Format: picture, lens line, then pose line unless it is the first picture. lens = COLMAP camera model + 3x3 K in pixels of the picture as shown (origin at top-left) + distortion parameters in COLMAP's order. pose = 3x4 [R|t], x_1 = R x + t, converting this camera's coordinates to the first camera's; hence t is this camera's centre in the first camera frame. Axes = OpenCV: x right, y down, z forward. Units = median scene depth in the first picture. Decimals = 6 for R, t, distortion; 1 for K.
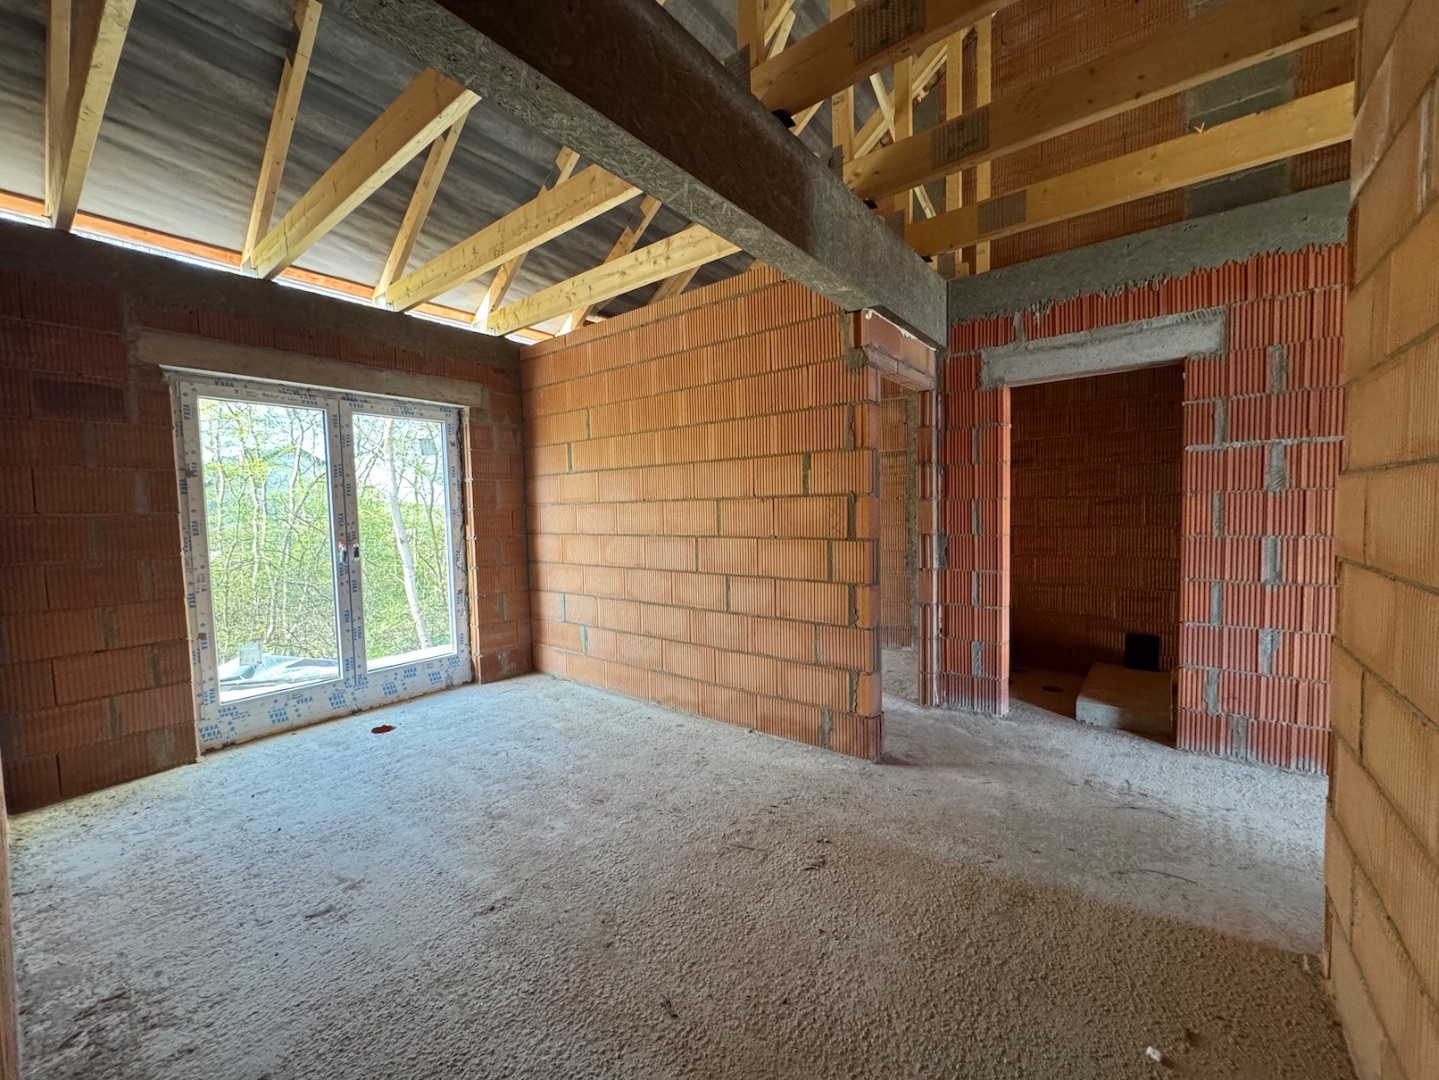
lens RADIAL K [[571.8, 0, 719.0], [0, 571.8, 540.3], [0, 0, 1]] dist [-0.001296, -0.000187]
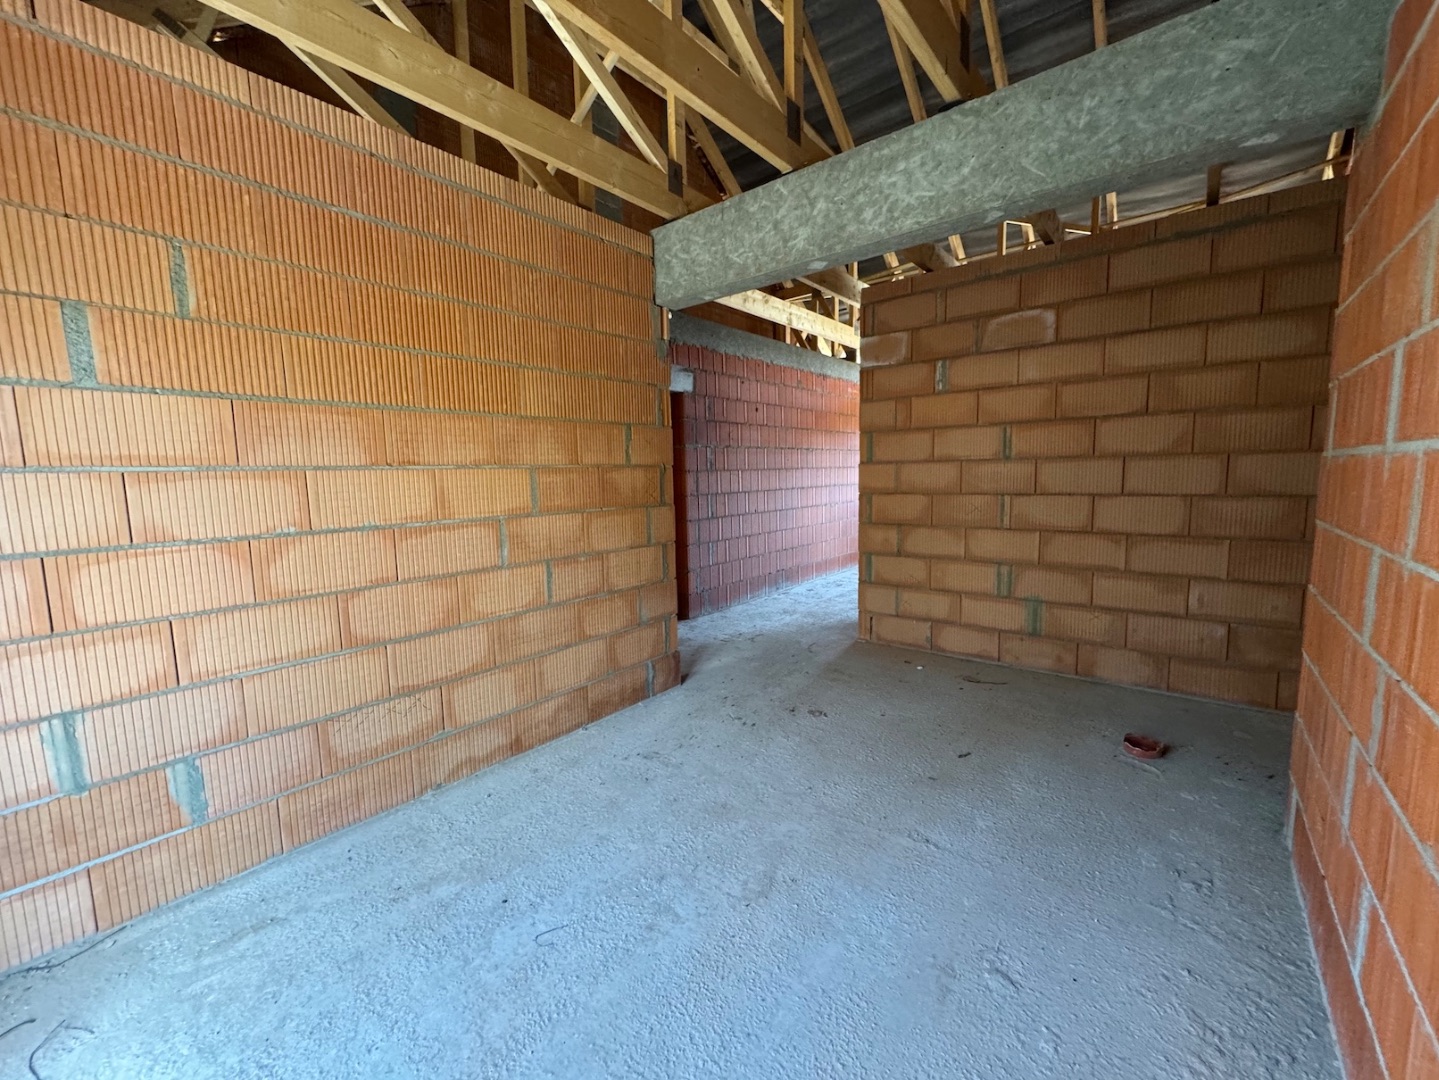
lens RADIAL K [[571.8, 0, 719.0], [0, 571.8, 540.3], [0, 0, 1]] dist [-0.001296, -0.000187]
pose [[0.021435, -0.096038, 0.995147, -0.851549], [0.075880, 0.992661, 0.094163, -0.028735], [-0.996886, 0.073494, 0.028565, 0.788703]]
